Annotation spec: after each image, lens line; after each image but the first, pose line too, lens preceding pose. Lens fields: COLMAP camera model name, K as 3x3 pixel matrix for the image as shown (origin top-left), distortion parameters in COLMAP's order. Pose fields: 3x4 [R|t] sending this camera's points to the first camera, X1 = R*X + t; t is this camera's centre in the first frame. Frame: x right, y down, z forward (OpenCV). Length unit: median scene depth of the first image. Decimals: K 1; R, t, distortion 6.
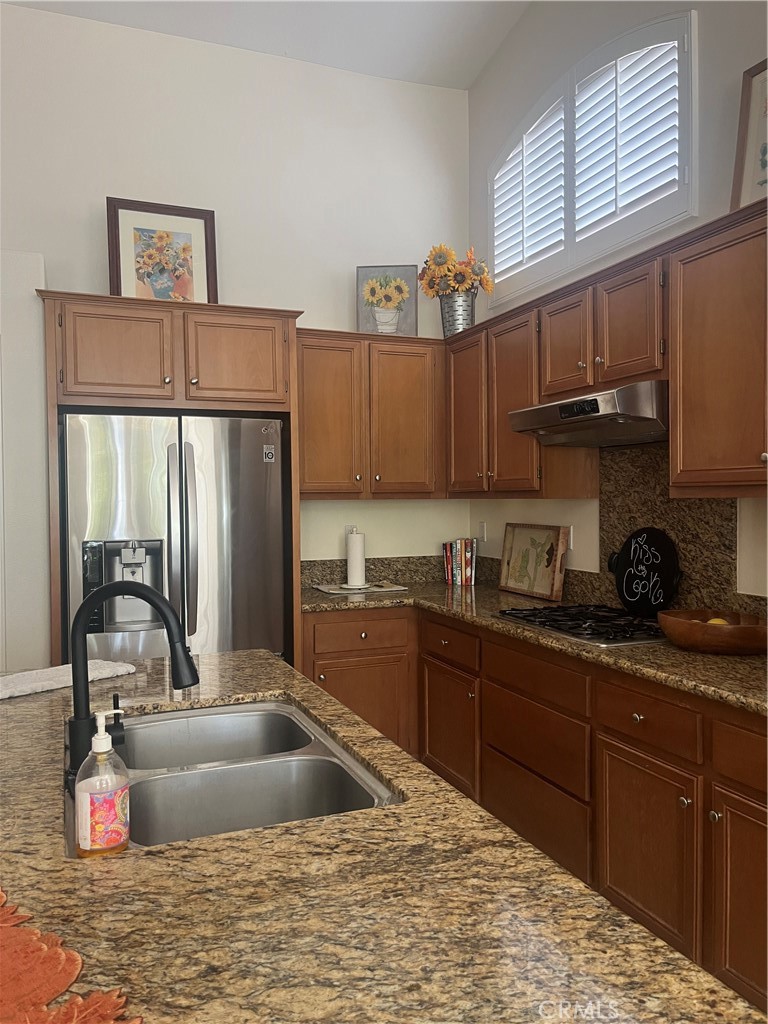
lens RADIAL K [[782.2, 0, 384.0], [0, 782.2, 512.0], [0, 0, 1]] dist [0.097063, -0.129217]
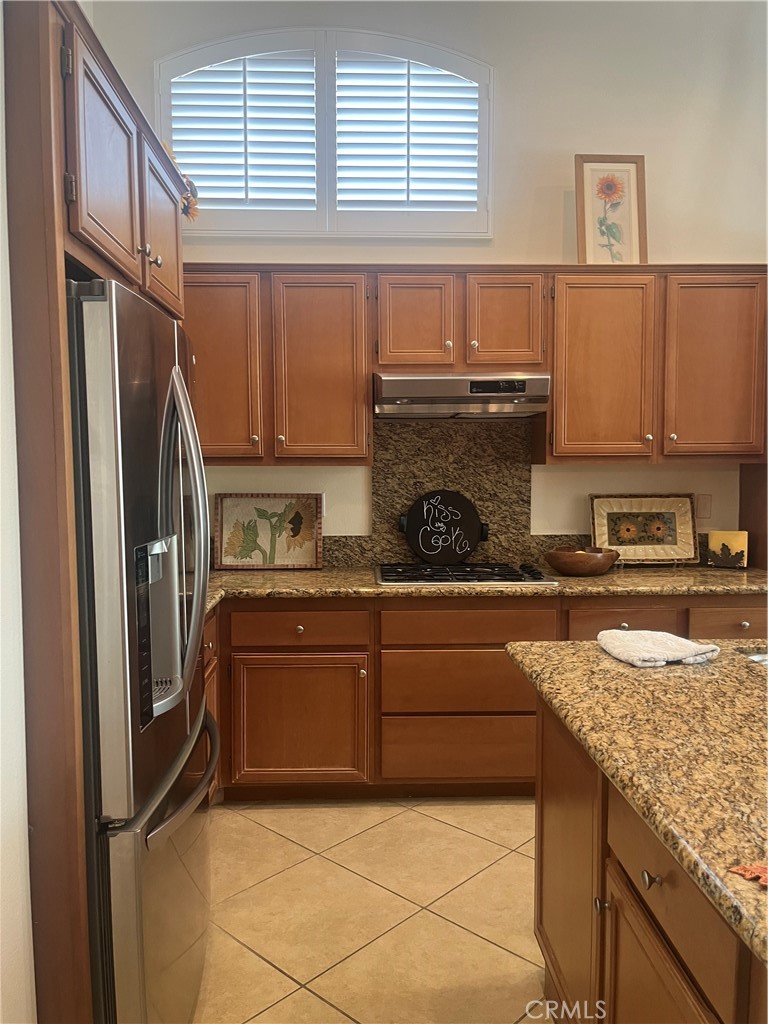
lens RADIAL K [[782.2, 0, 384.0], [0, 782.2, 512.0], [0, 0, 1]] dist [0.097063, -0.129217]
pose [[0.337226, -0.045971, 0.940300, -0.789761], [0.017033, 0.998941, 0.042729, 0.000684], [-0.941269, 0.001607, 0.337652, 0.681192]]
